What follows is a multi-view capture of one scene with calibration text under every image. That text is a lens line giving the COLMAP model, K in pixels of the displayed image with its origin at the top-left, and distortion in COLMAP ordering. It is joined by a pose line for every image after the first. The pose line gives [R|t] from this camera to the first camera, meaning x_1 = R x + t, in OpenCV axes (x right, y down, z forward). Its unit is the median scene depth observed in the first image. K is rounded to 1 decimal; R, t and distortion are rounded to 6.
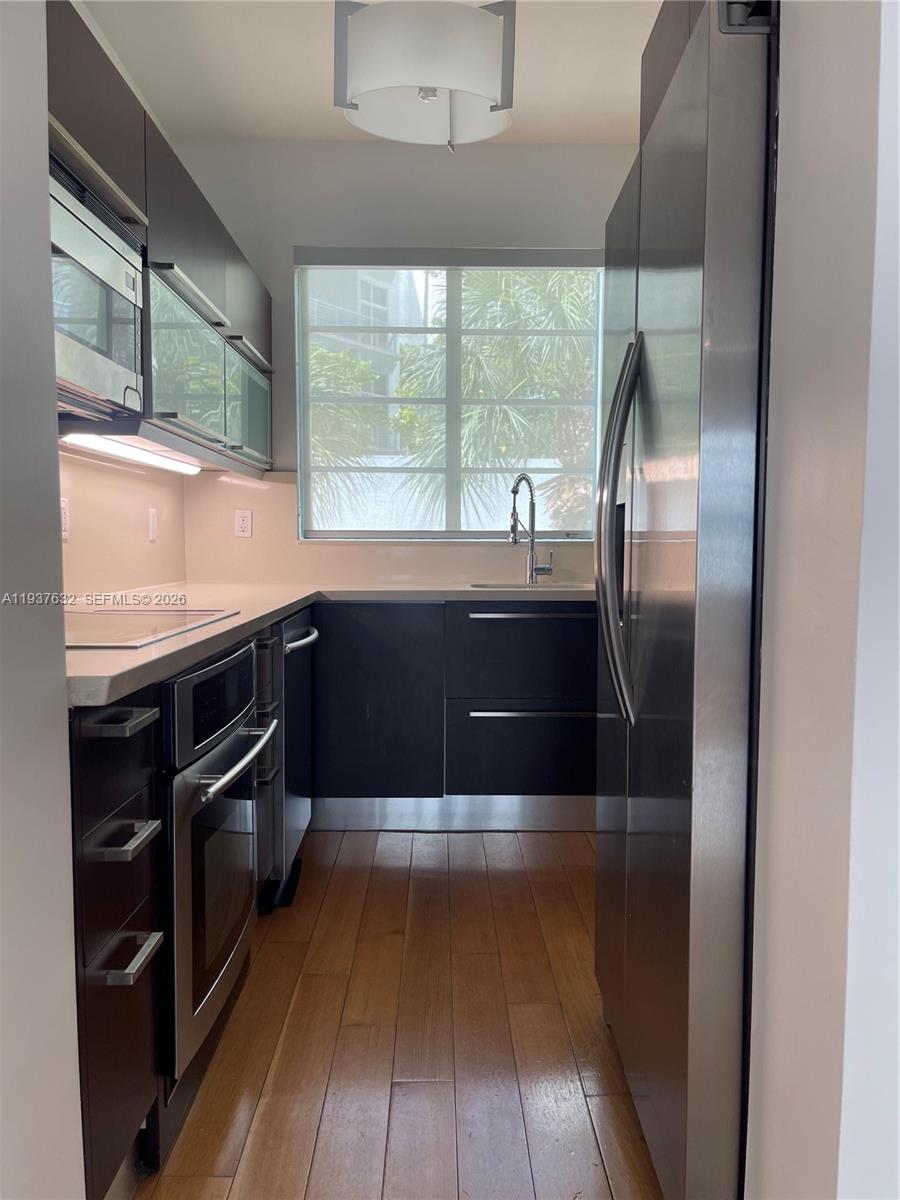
lens RADIAL K [[915.8, 0, 451.5], [0, 915.8, 598.8], [0, 0, 1]] dist [0.055477, -0.059582]
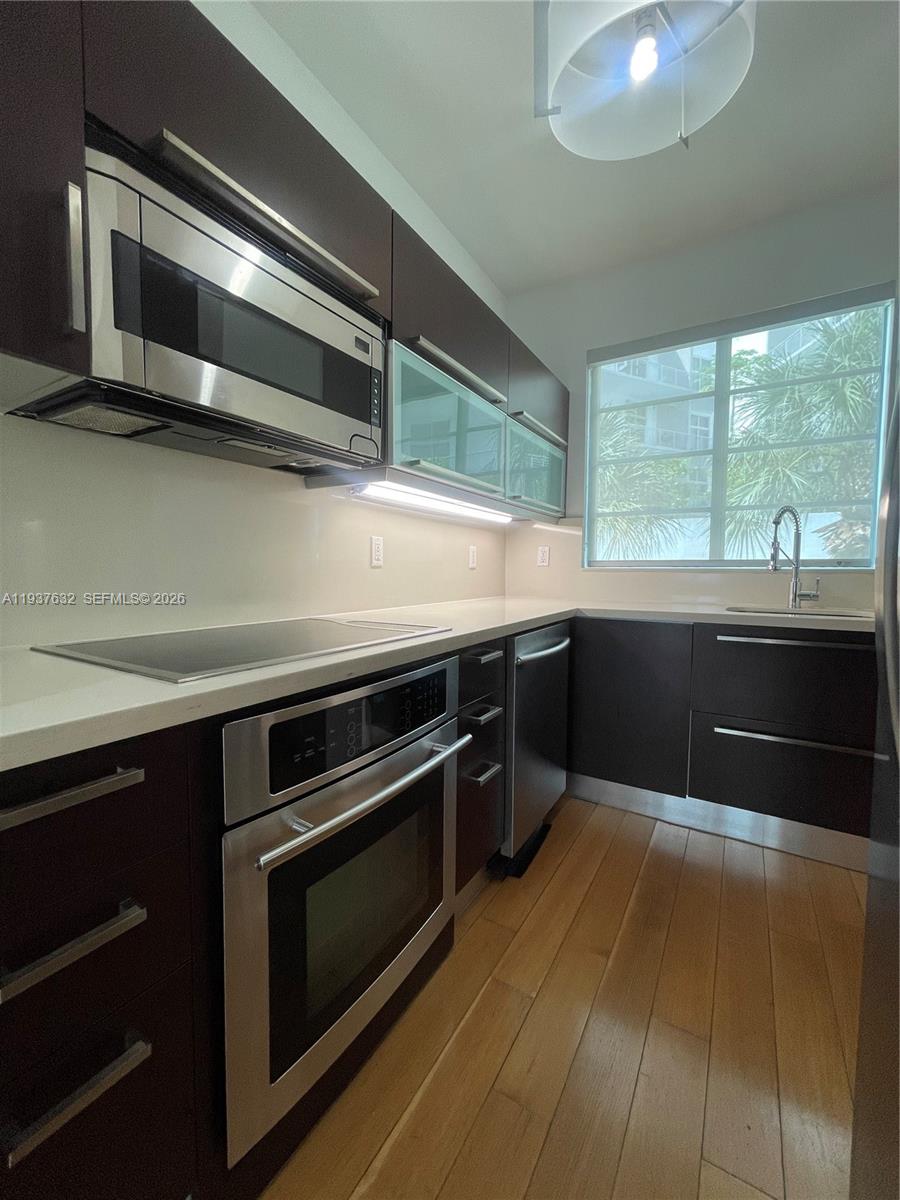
lens RADIAL K [[488.8, 0, 438.4], [0, 488.8, 595.1], [0, 0, 1]] dist [-0.001513, 0.001774]
pose [[0.841940, 0.030094, -0.538731, 0.044671], [-0.037407, 0.999297, -0.002638, -0.015221], [0.538272, 0.022373, 0.842474, 0.295768]]
